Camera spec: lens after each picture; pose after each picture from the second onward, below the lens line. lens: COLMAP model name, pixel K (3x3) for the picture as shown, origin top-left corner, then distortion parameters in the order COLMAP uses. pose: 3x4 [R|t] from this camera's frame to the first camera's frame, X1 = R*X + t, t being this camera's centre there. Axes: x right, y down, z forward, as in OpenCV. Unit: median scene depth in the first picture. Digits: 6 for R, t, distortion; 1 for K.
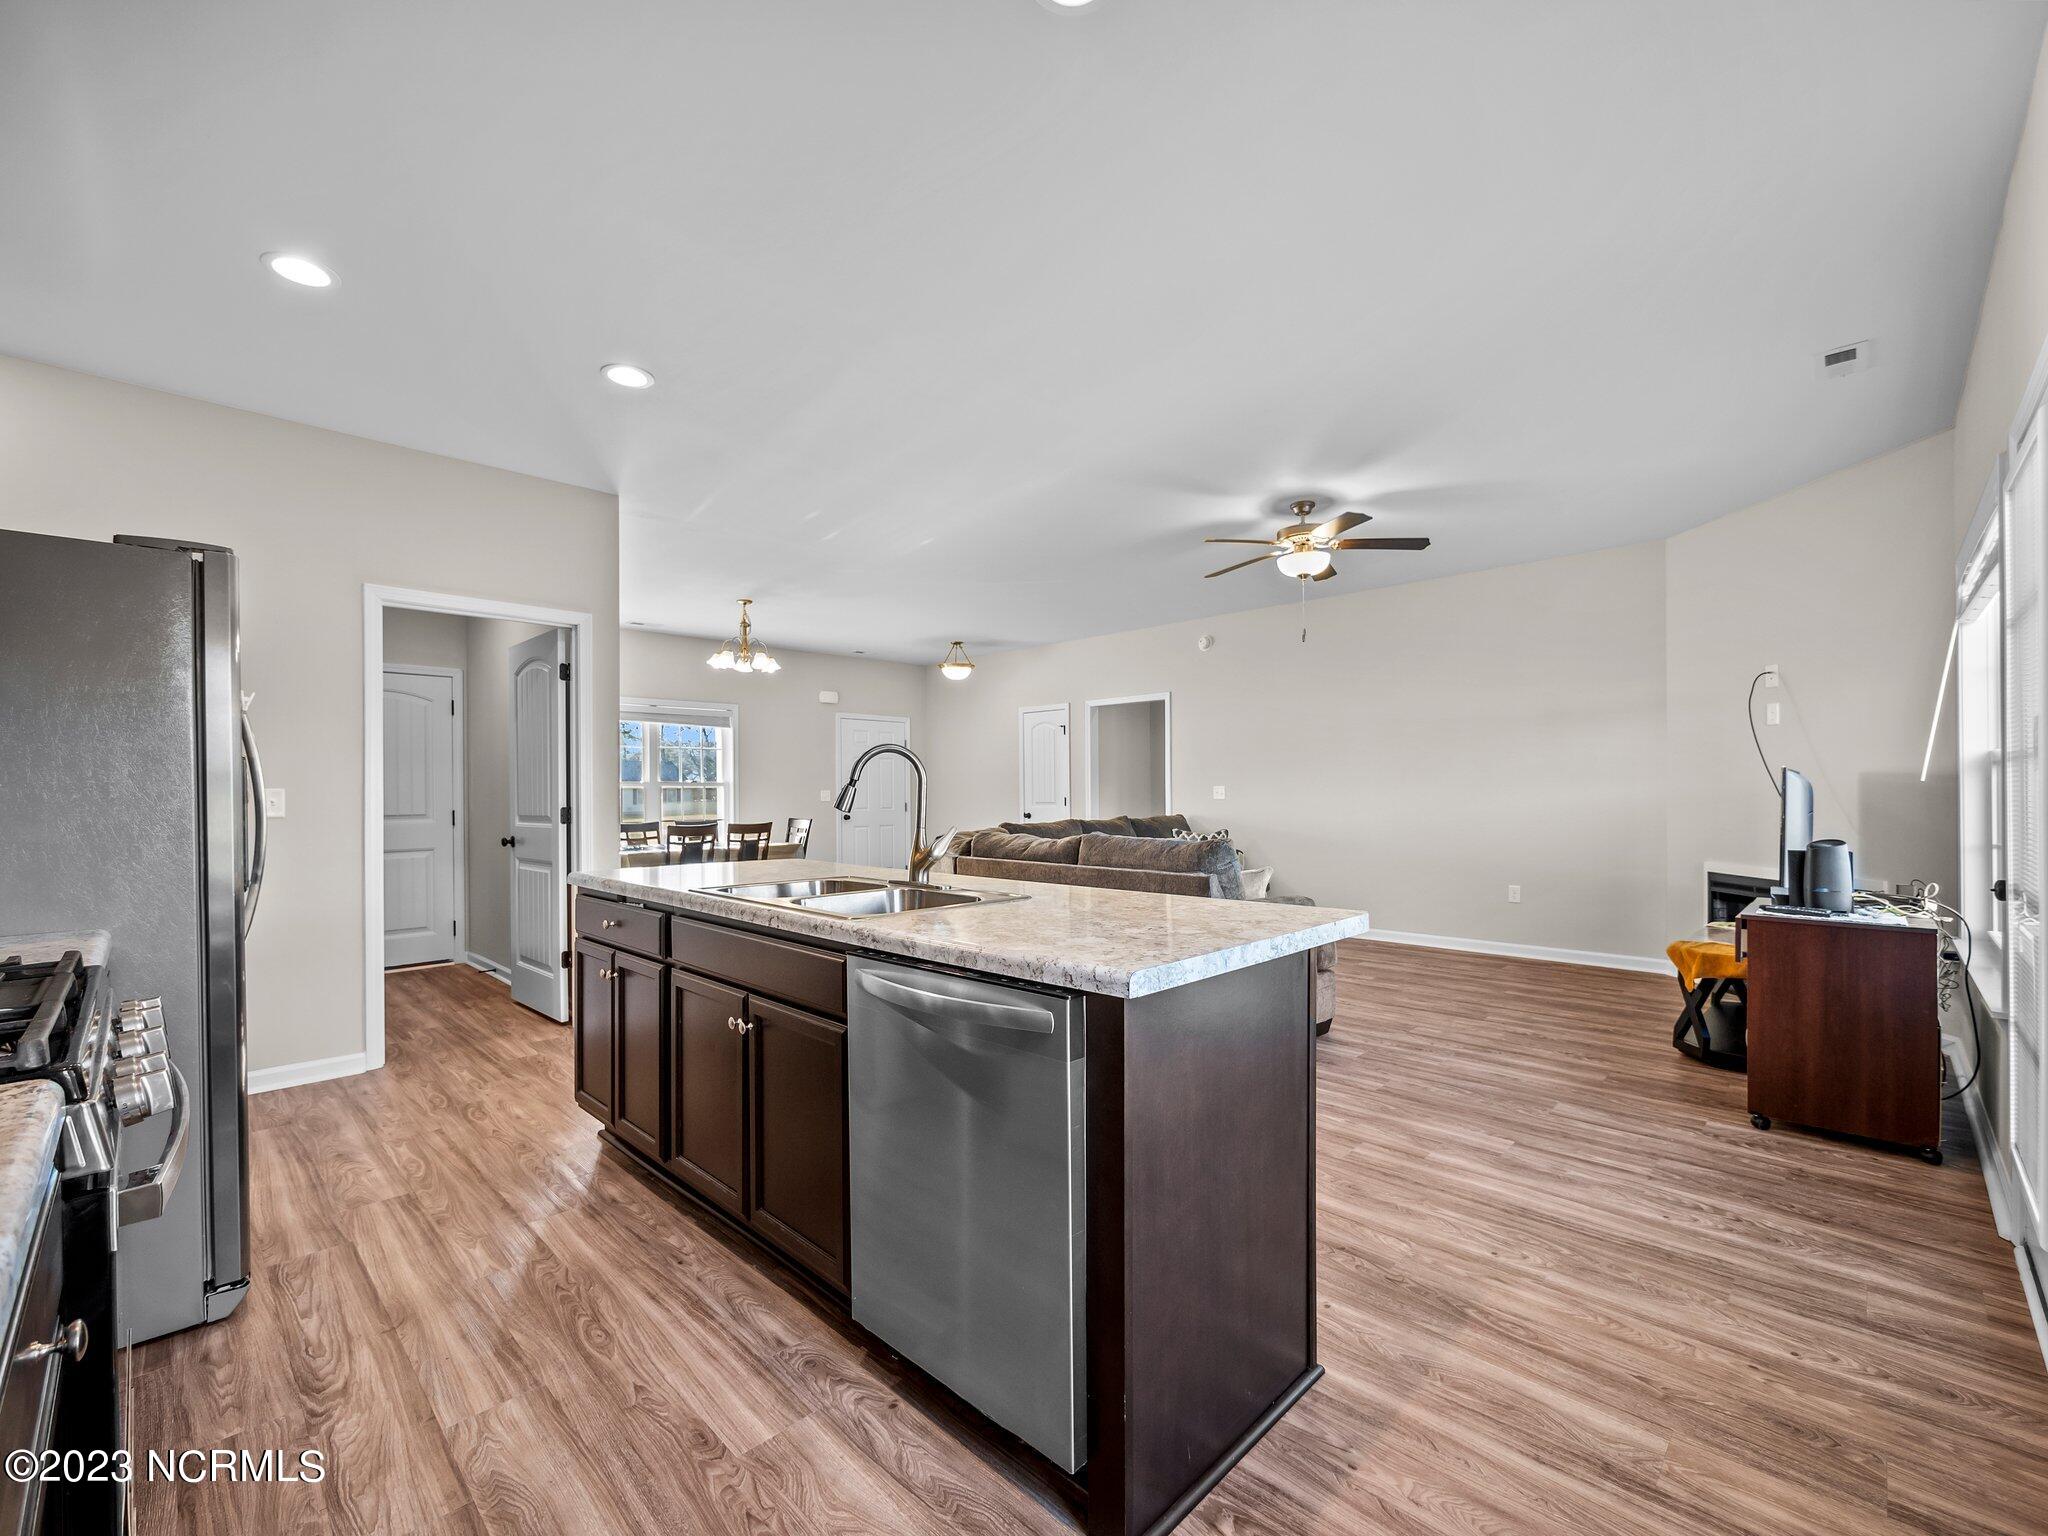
lens RADIAL K [[862.9, 0, 1018.4], [0, 862.9, 795.1], [0, 0, 1]] dist [-0.001519, -0.000318]
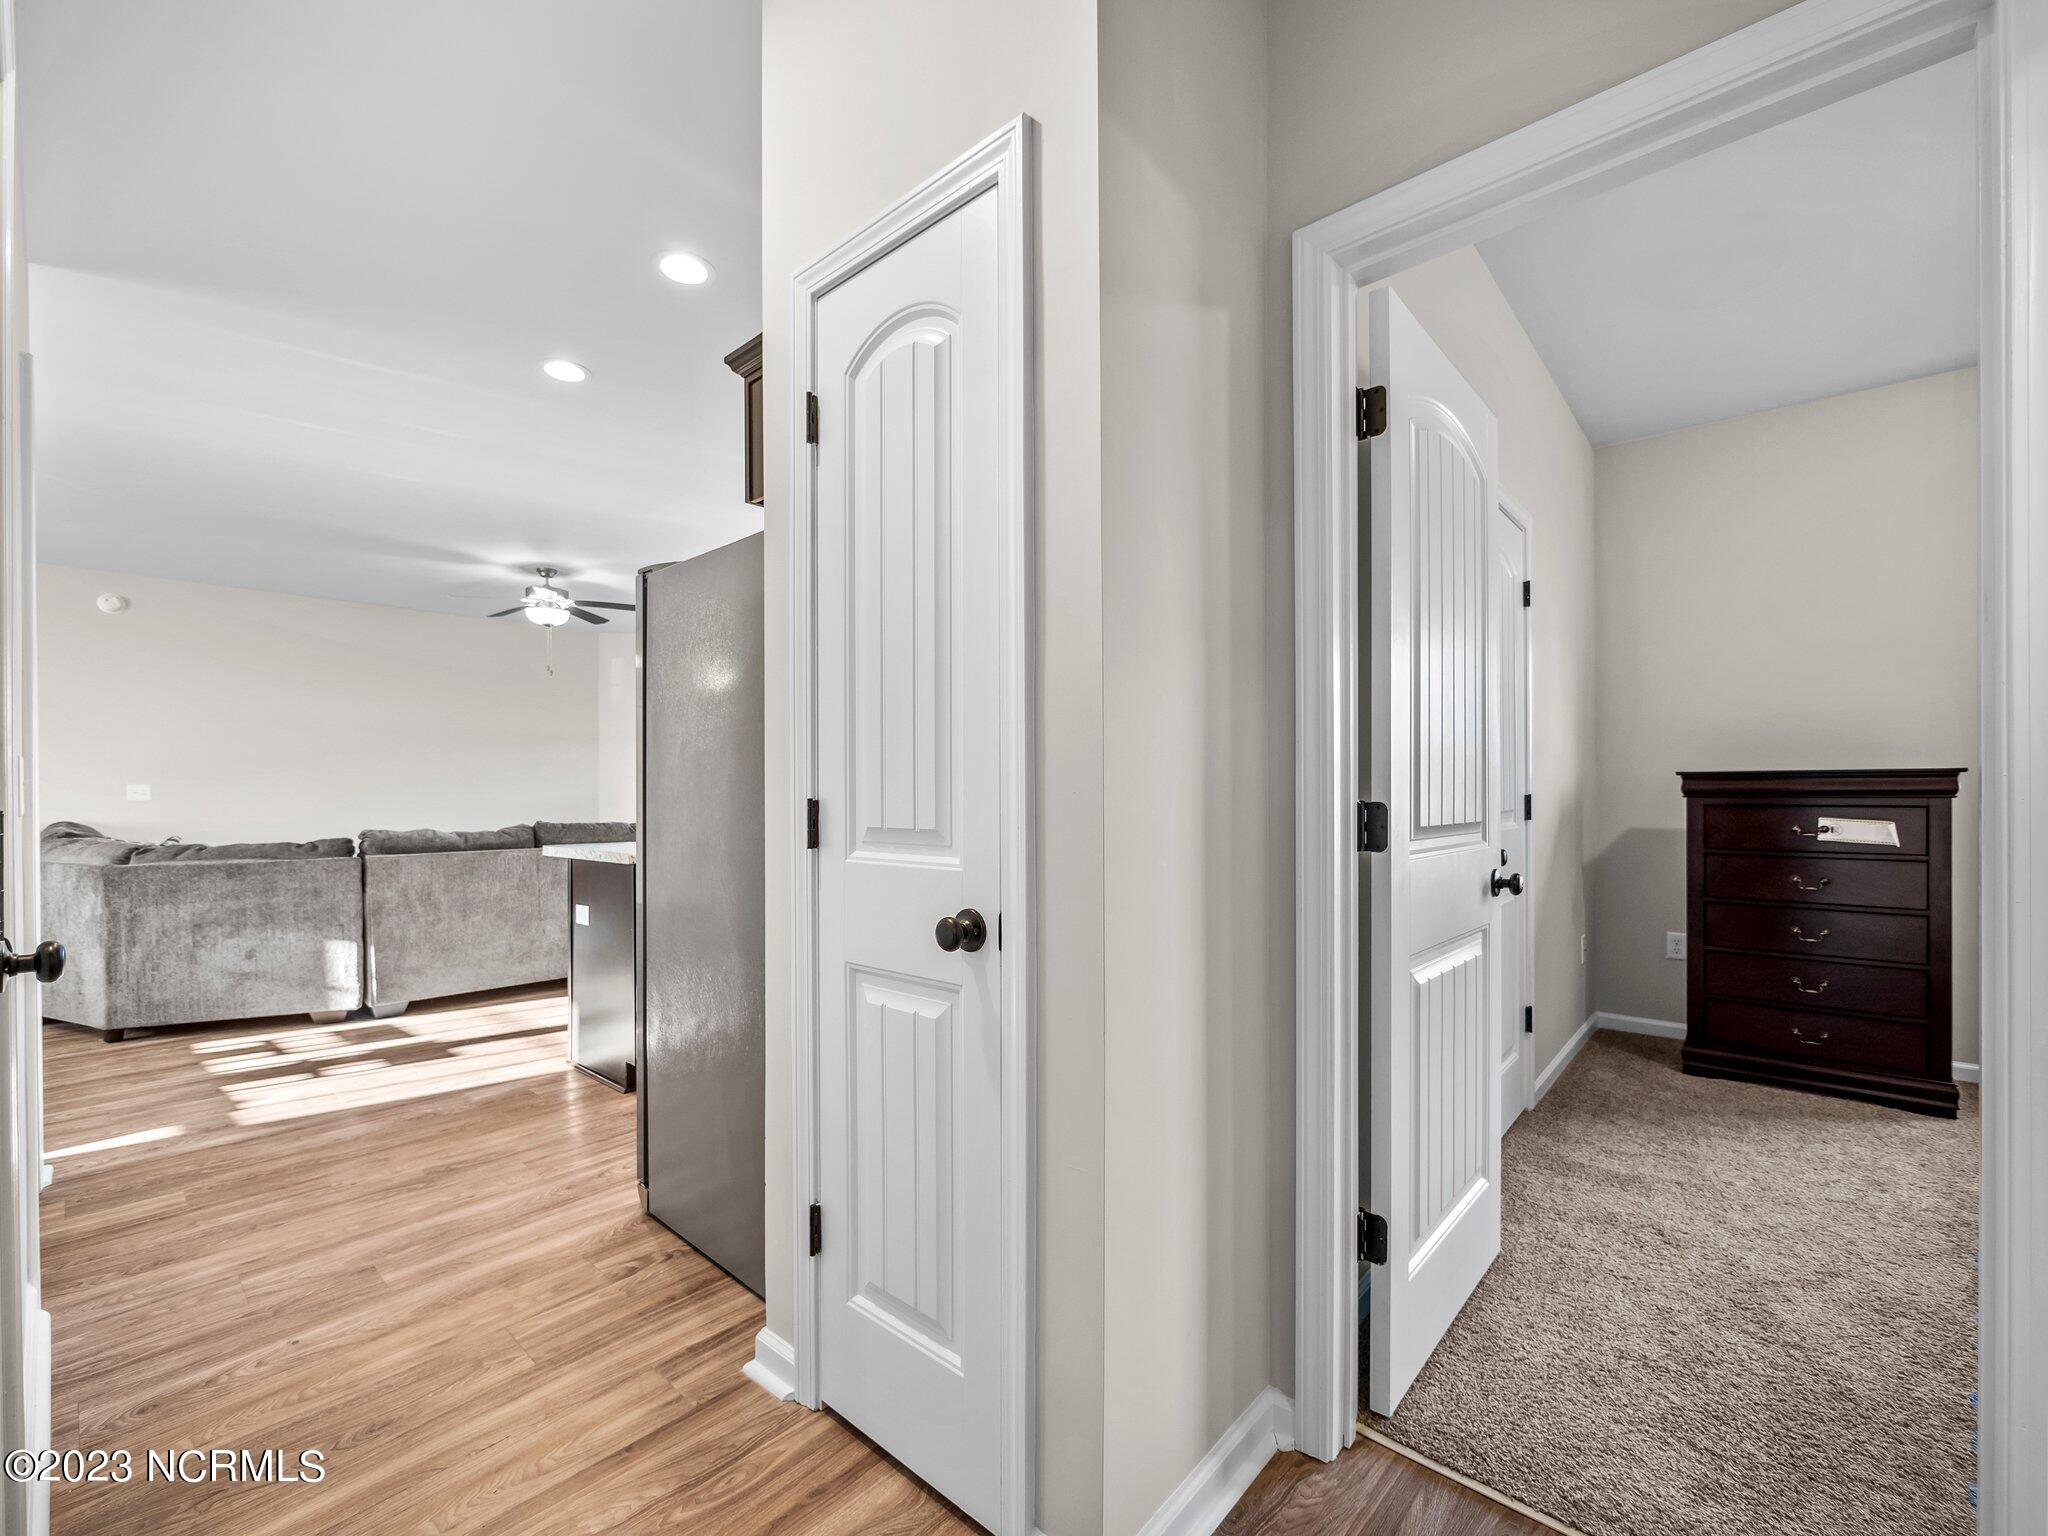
lens RADIAL K [[862.9, 0, 1018.4], [0, 862.9, 795.1], [0, 0, 1]] dist [-0.001519, -0.000318]
pose [[-0.035530, 0.000424, 0.999369, -1.053195], [0.008174, 0.999967, -0.000134, 0.011441], [-0.999335, 0.008164, -0.035533, 0.353288]]
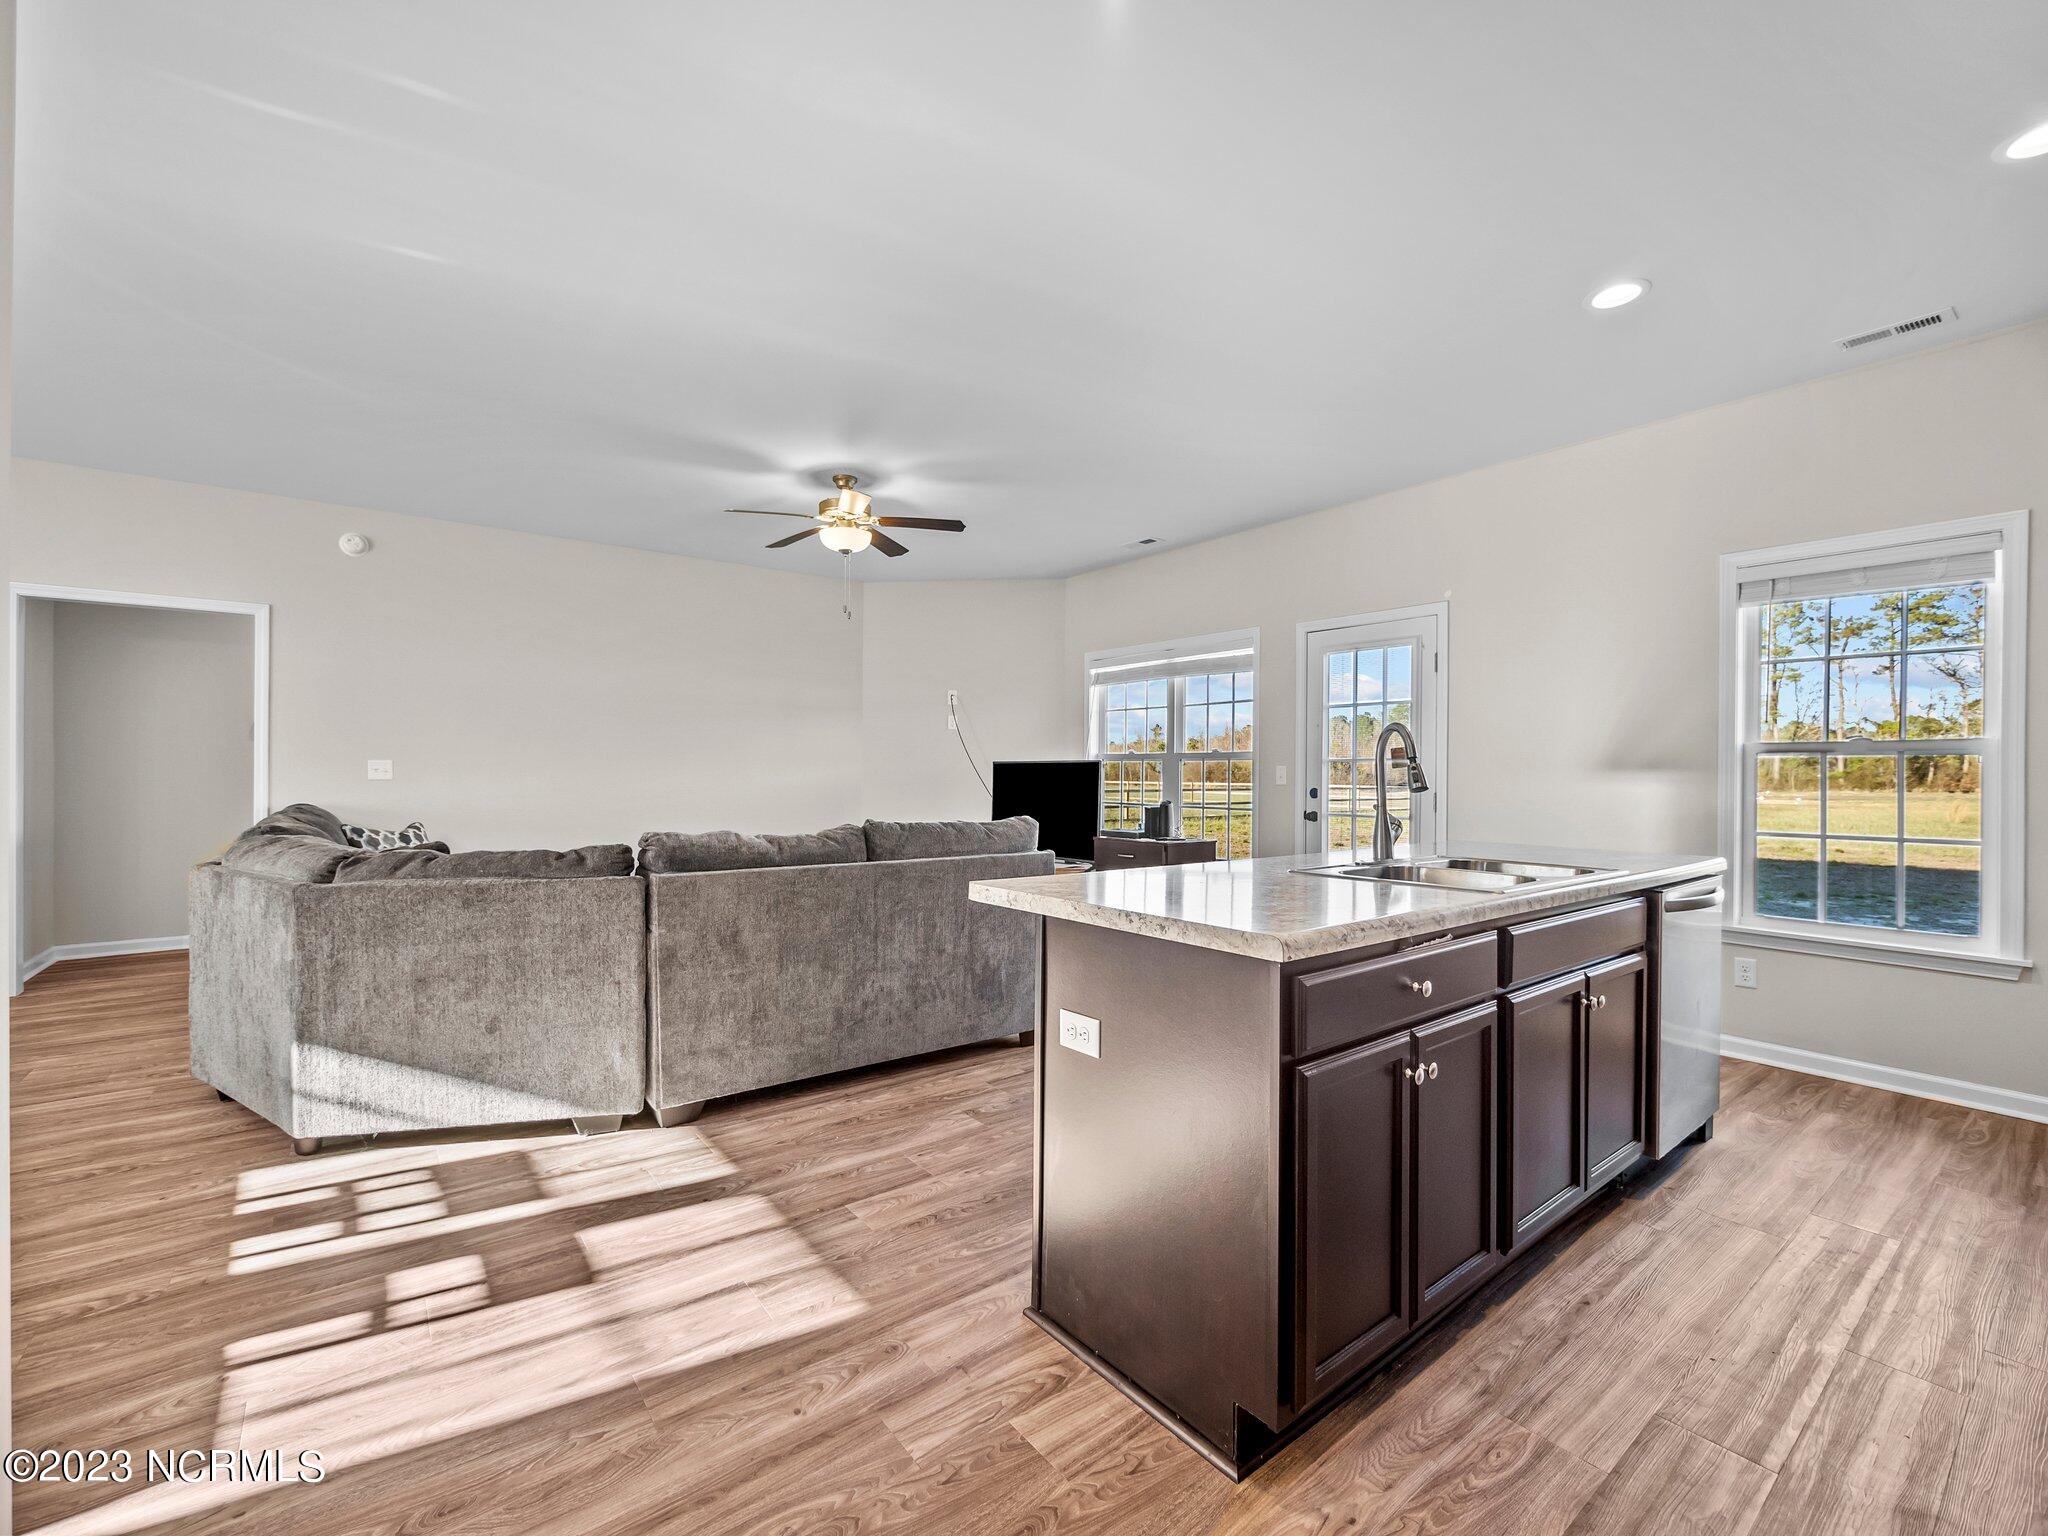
lens RADIAL K [[857.6, 0, 1016.0], [0, 857.6, 774.7], [0, 0, 1]] dist [0.000589, 0.000185]
pose [[0.147262, 0.002898, 0.989093, -0.634727], [-0.003346, 0.999991, -0.002432, 0.001964], [-0.989092, -0.002952, 0.147270, 0.699798]]
